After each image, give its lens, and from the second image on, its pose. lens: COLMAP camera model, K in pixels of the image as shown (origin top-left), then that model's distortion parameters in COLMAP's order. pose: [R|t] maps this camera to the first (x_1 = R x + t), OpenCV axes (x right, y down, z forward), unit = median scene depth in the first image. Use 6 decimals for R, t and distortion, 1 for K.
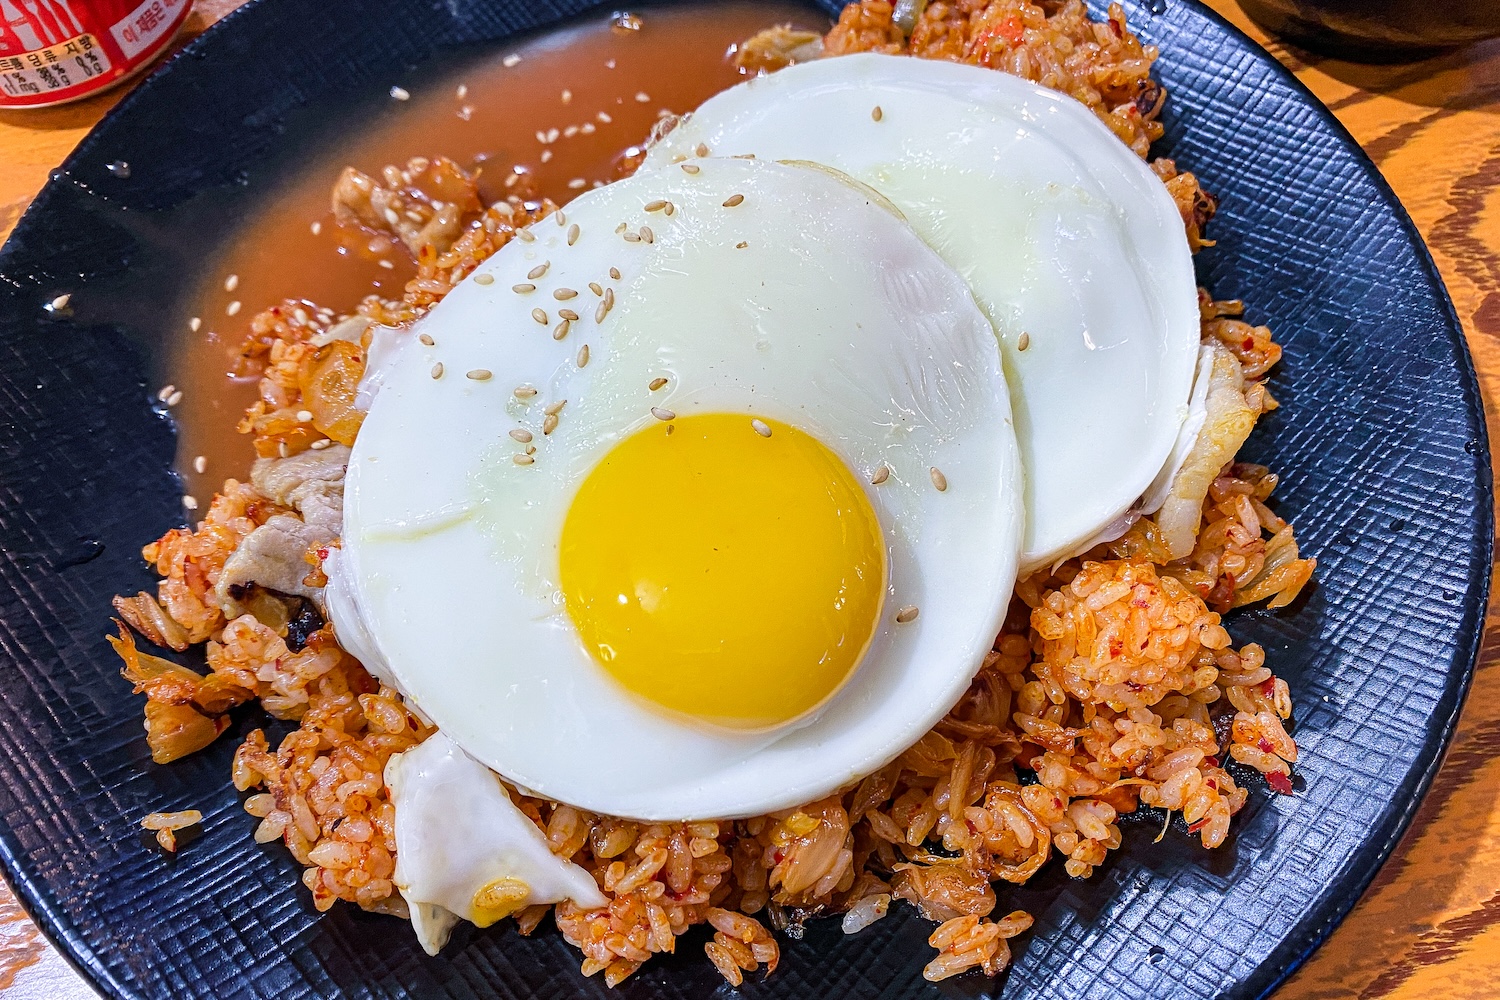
lens RADIAL K [[1080.4, 0, 750.0], [0, 1080.4, 500.0], [0, 0, 1]] dist [0.003766, -0.036017]
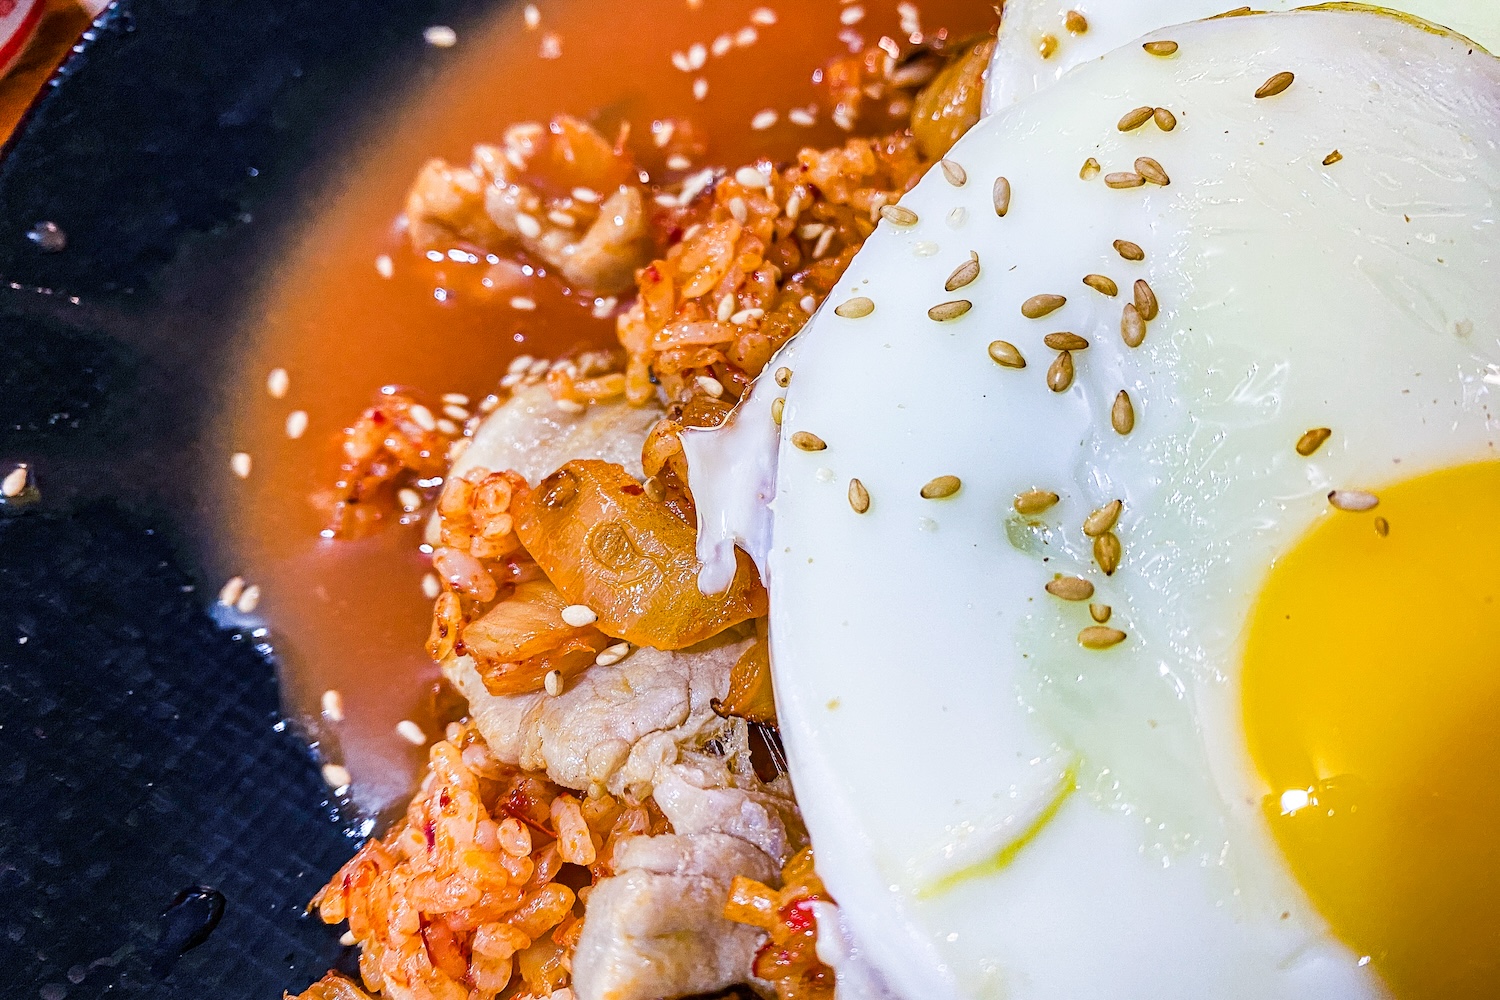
lens RADIAL K [[1082.1, 0, 750.4], [0, 1082.1, 481.8], [0, 0, 1]] dist [0.080983, -0.238784]
pose [[0.971120, -0.215341, 0.102729, -0.459541], [0.210161, 0.975887, 0.058958, -0.196986], [-0.112948, -0.035665, 0.992961, 0.552084]]
